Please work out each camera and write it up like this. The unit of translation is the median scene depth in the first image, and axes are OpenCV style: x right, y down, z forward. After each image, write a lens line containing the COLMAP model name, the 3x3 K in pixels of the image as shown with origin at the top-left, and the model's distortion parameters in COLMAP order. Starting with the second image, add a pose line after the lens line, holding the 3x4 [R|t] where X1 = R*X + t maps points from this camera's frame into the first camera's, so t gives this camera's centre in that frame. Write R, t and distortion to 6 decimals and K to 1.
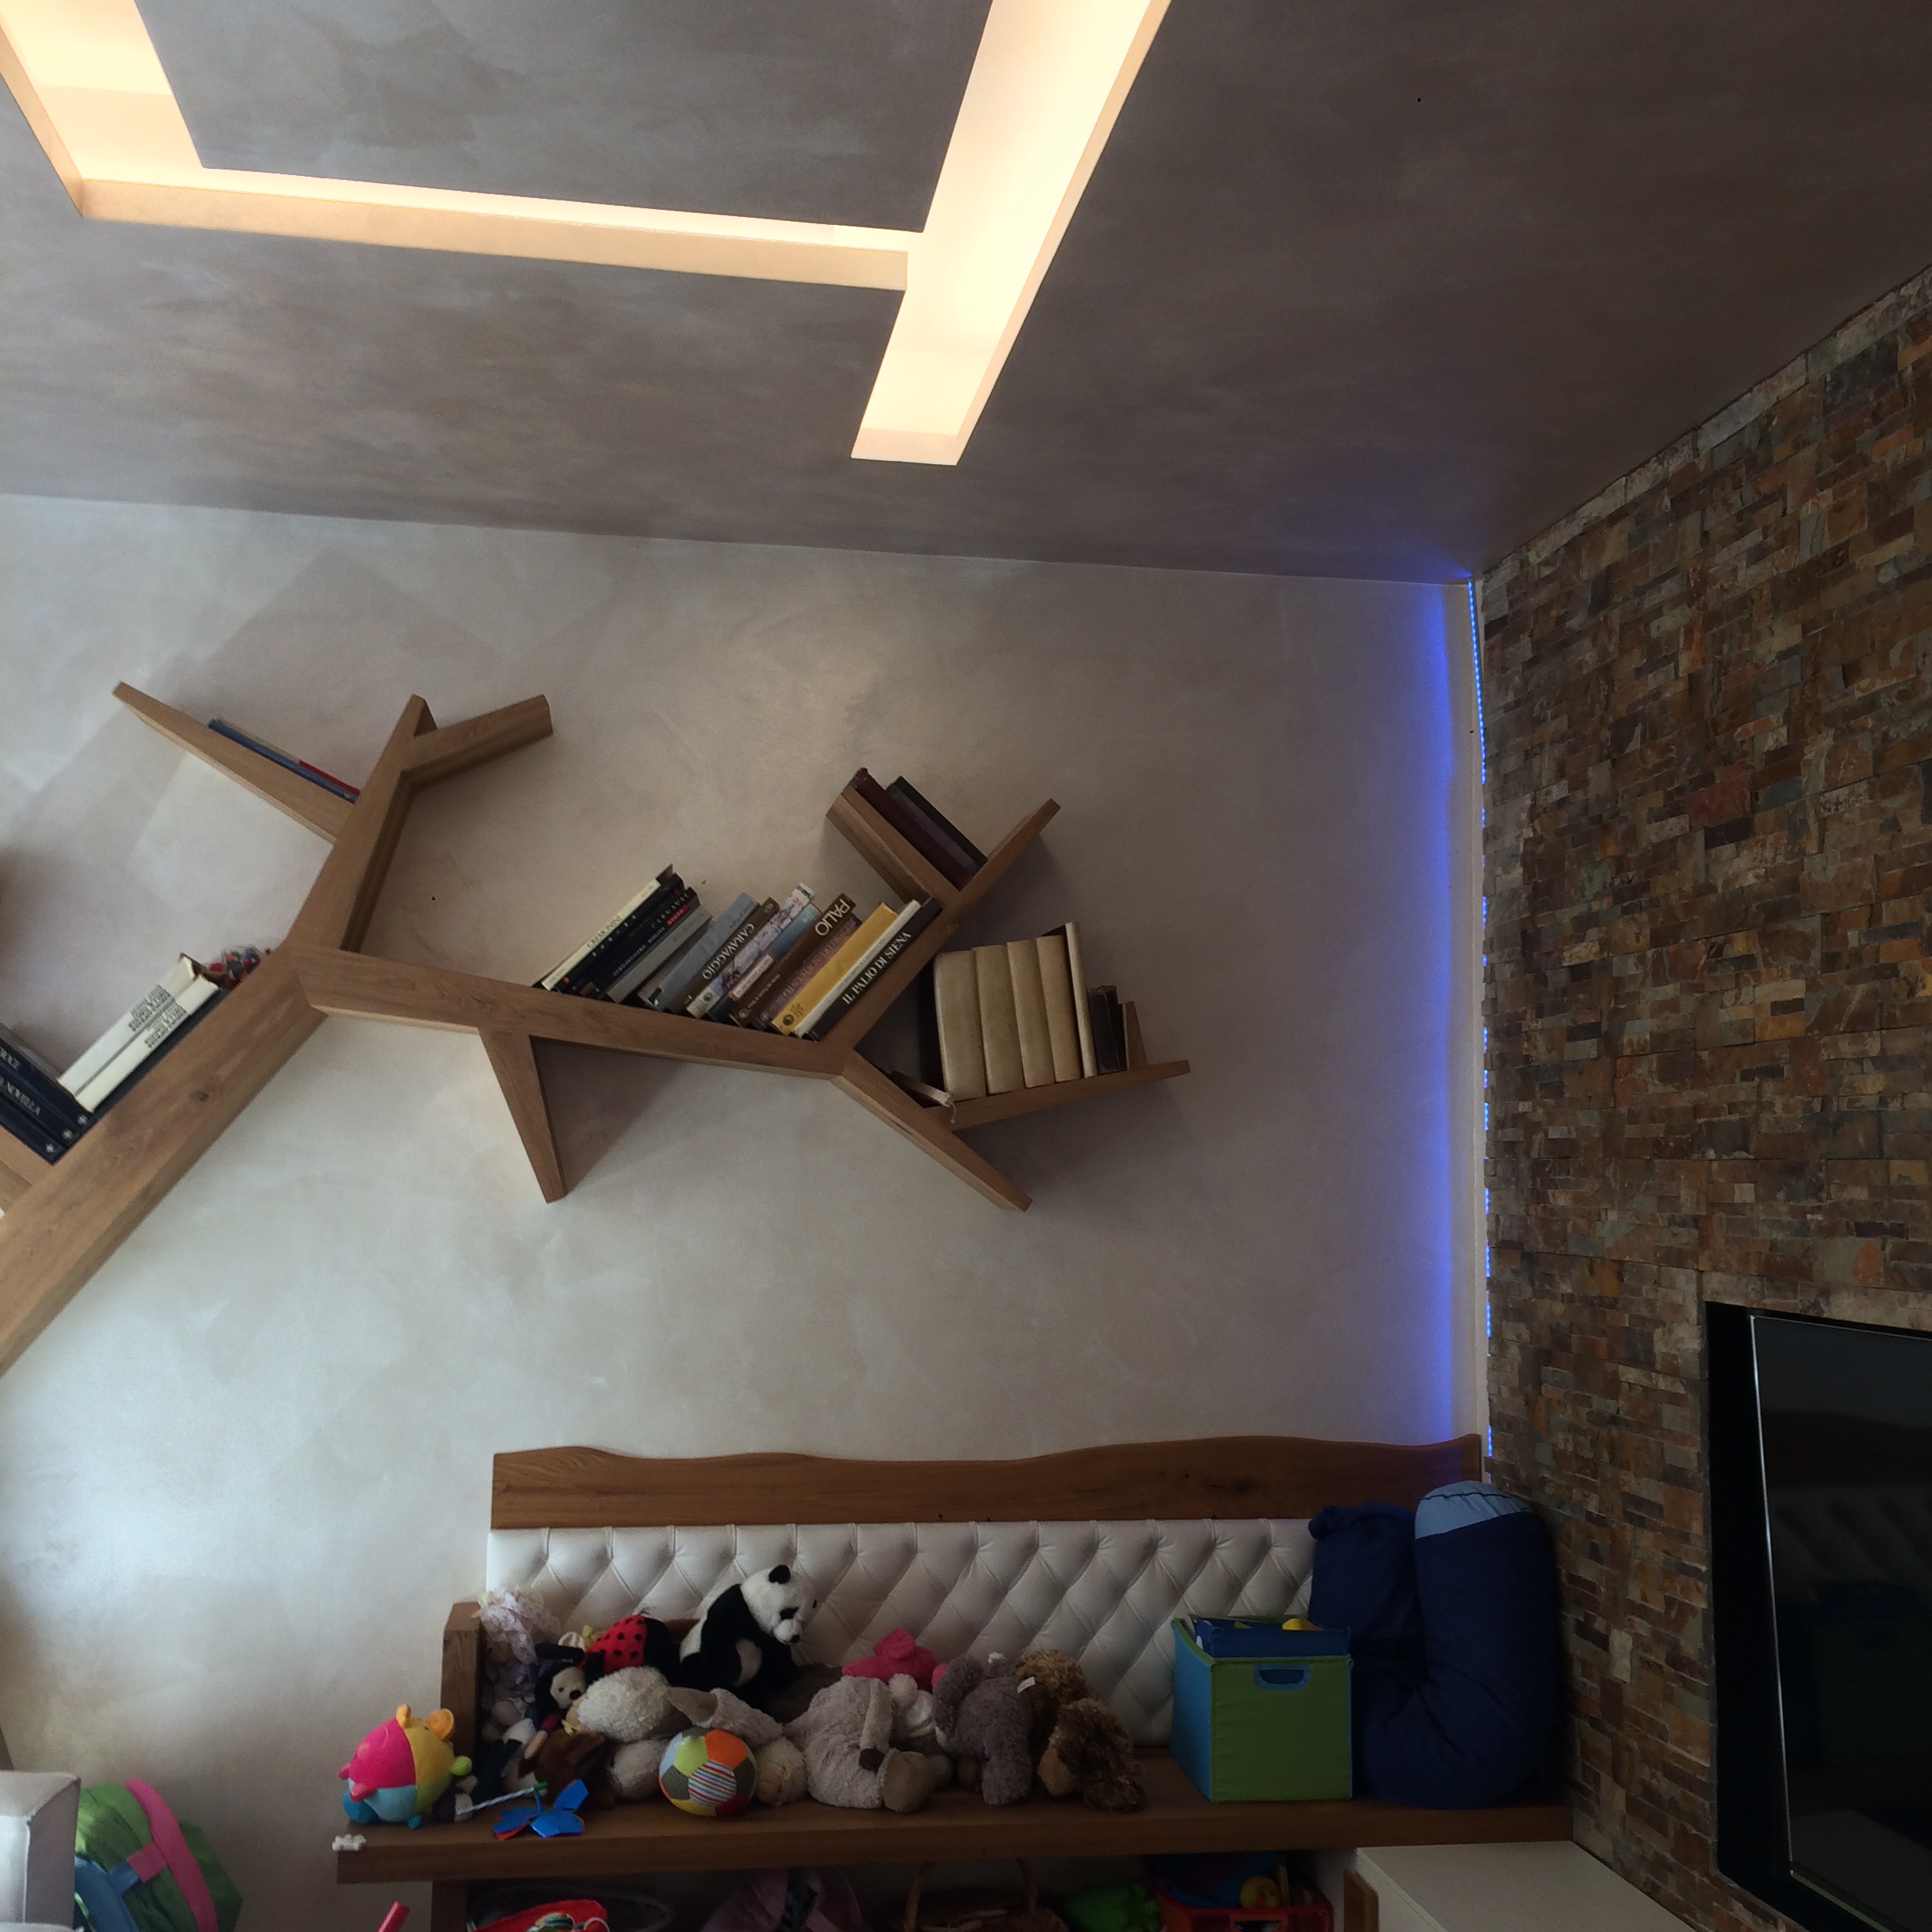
lens RADIAL K [[2201.2, 0, 964.4], [0, 2201.2, 955.9], [0, 0, 1]] dist [0.048353, 0.000000]
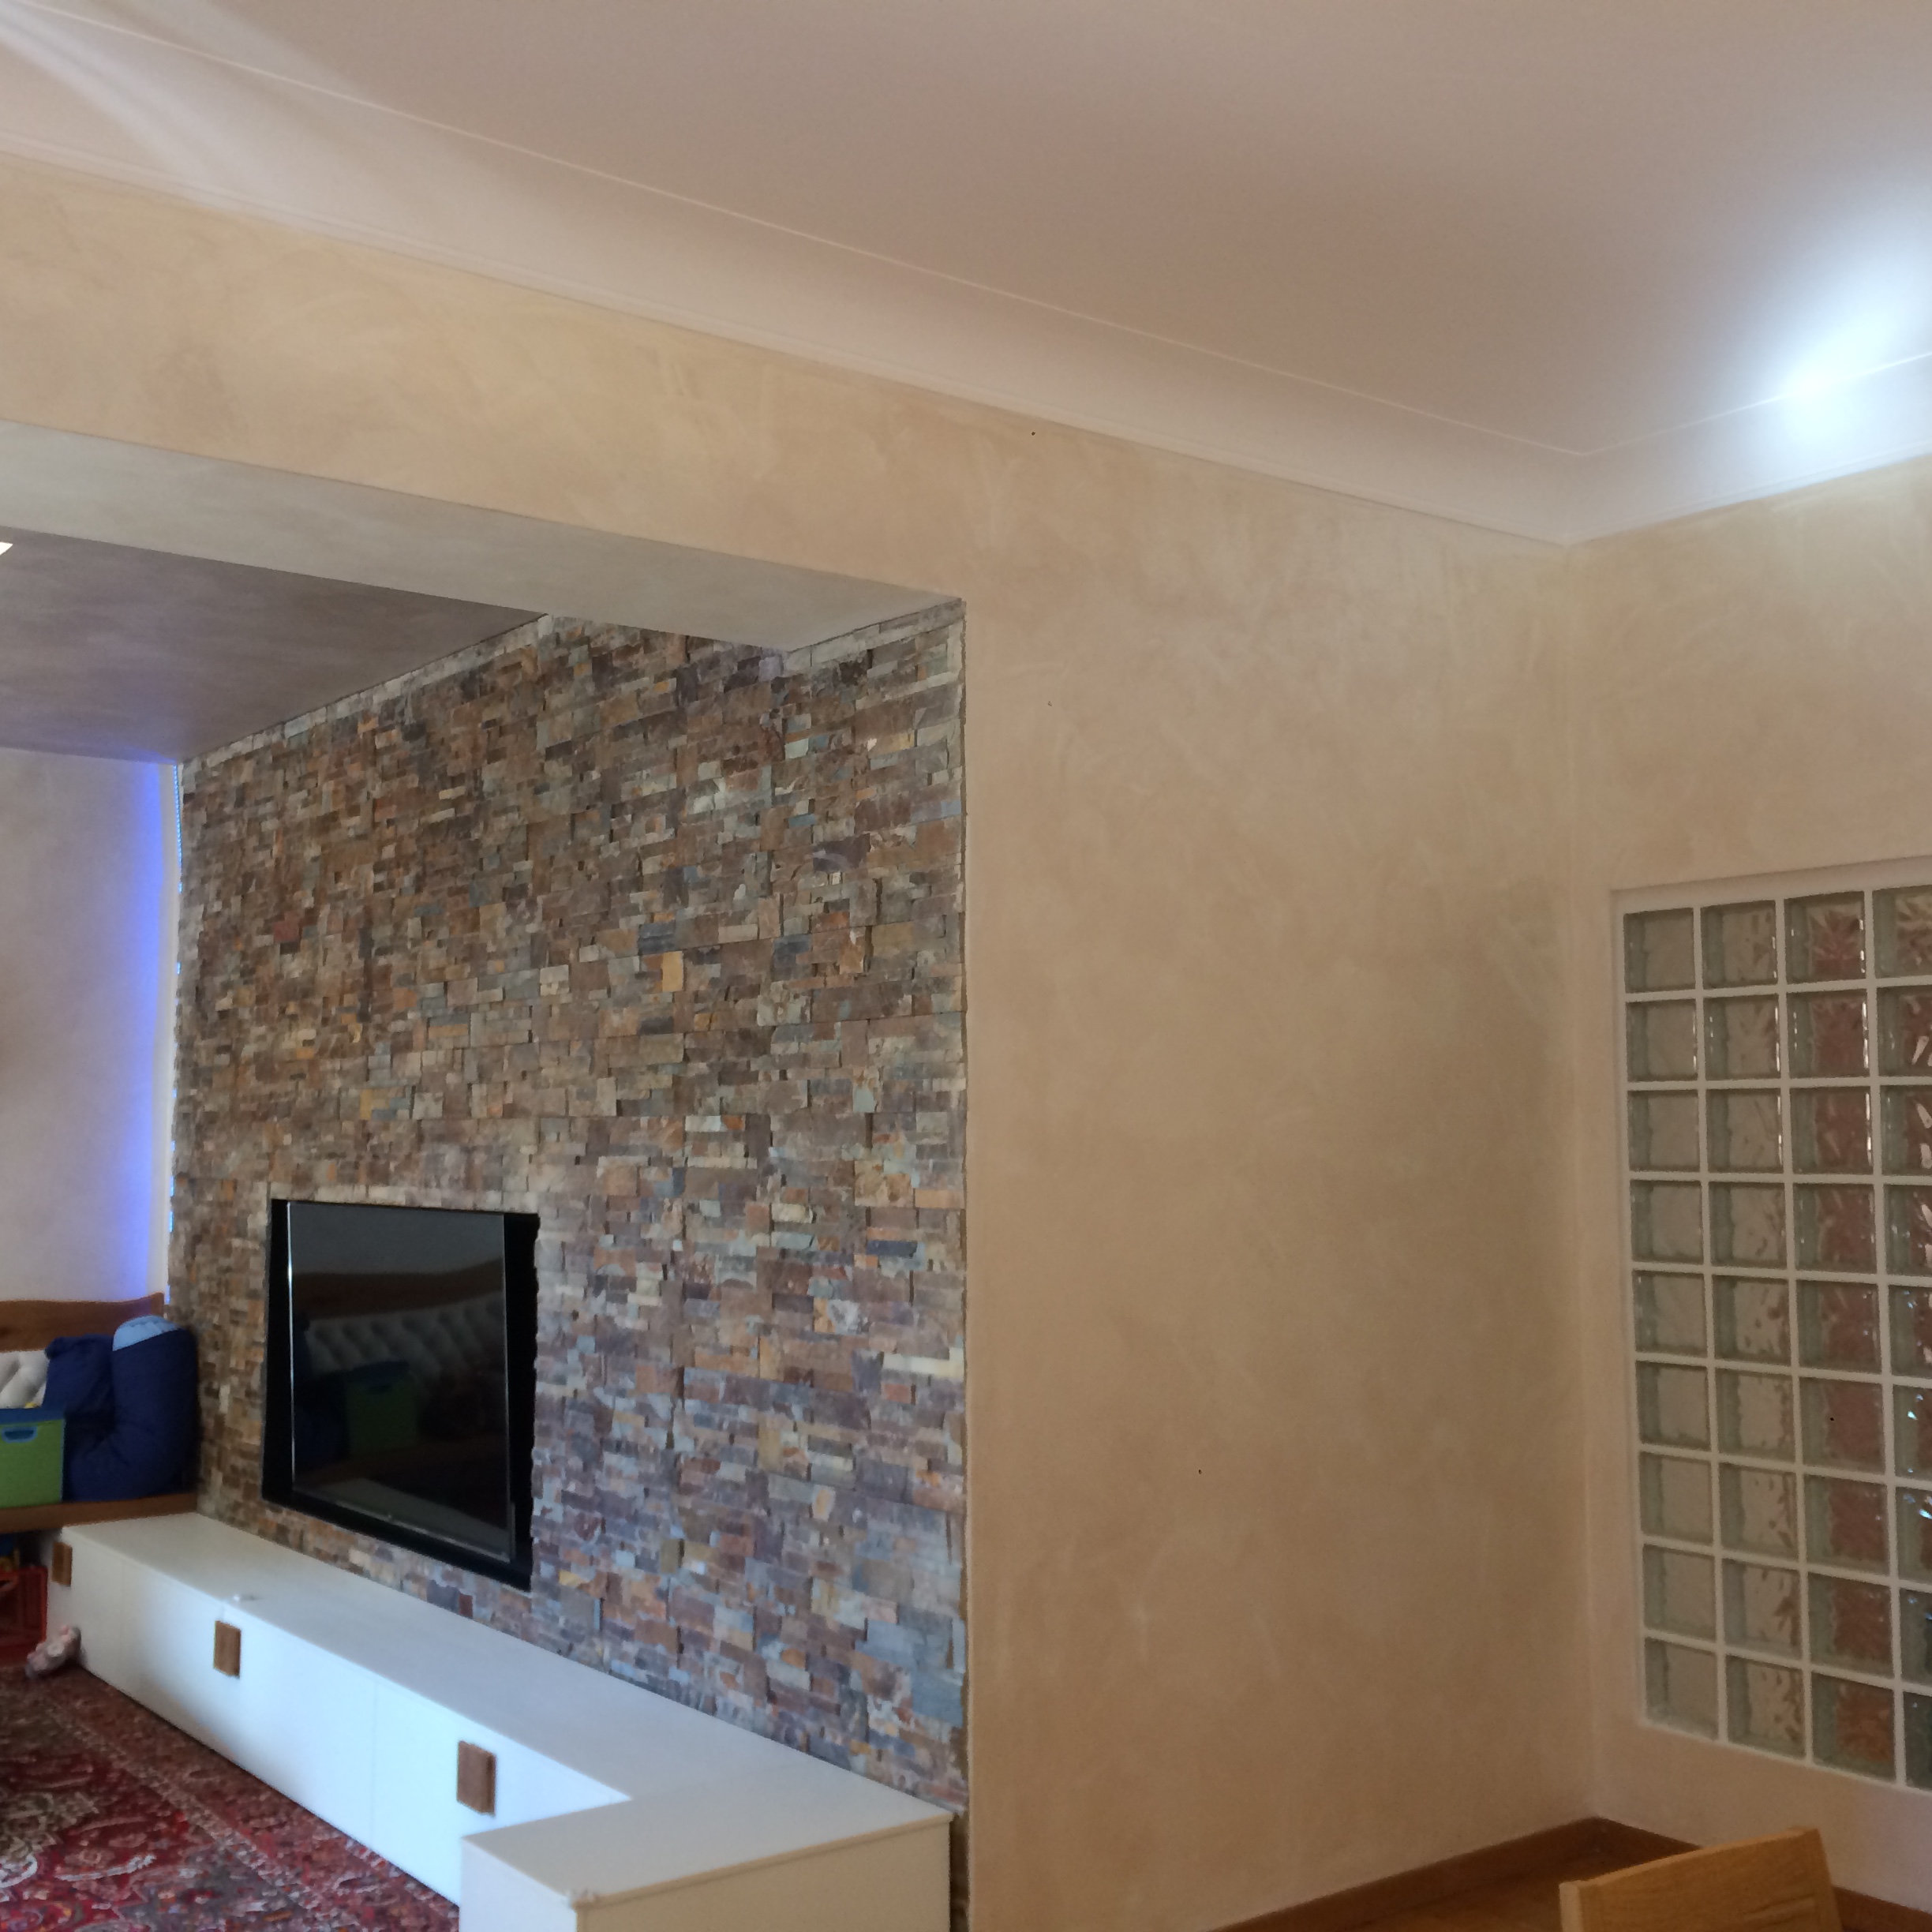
lens RADIAL K [[2201.2, 0, 950.8], [0, 2201.2, 963.8], [0, 0, 1]] dist [0.048353, 0.000000]
pose [[0.877716, 0.022204, 0.478667, -0.050468], [-0.032334, 0.999393, 0.012932, -0.072781], [-0.478089, -0.026828, 0.877902, -0.784418]]
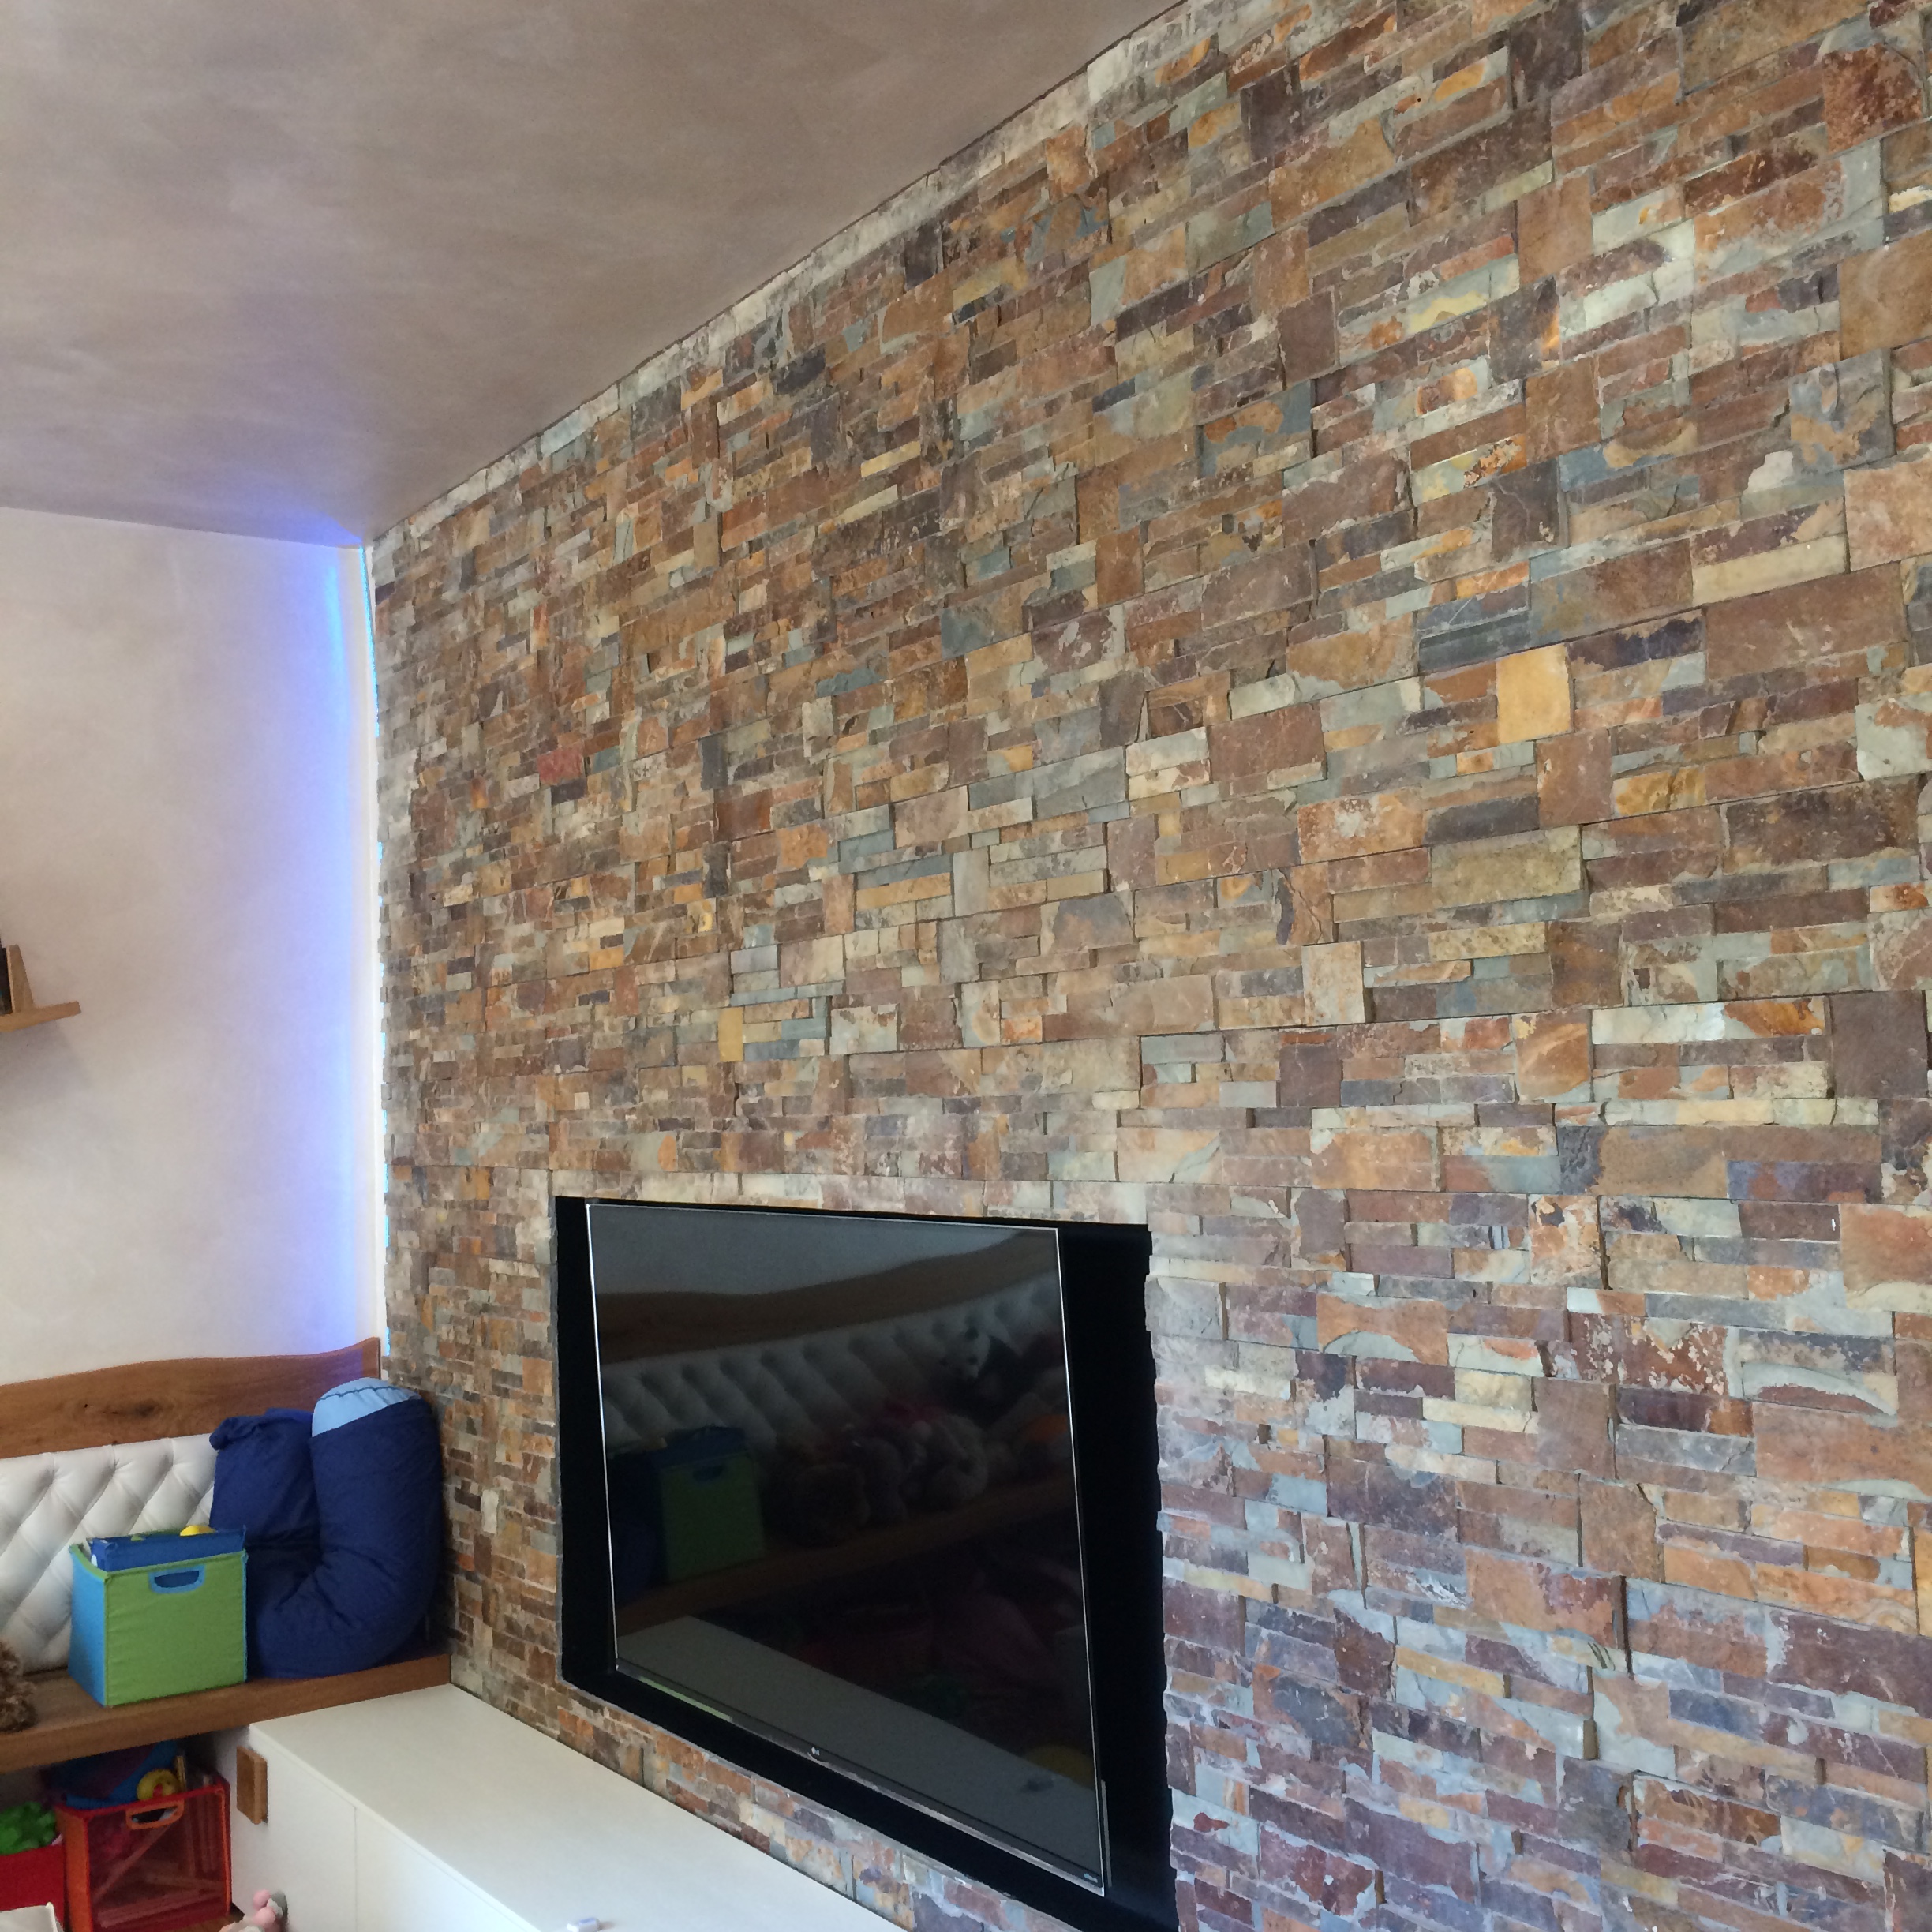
lens RADIAL K [[2201.2, 0, 971.1], [0, 2201.2, 958.1], [0, 0, 1]] dist [0.048353, 0.000000]
pose [[0.899383, -0.019271, 0.436737, 0.025508], [0.005609, 0.999454, 0.032550, -0.004200], [-0.437126, -0.026825, 0.899000, -0.111962]]
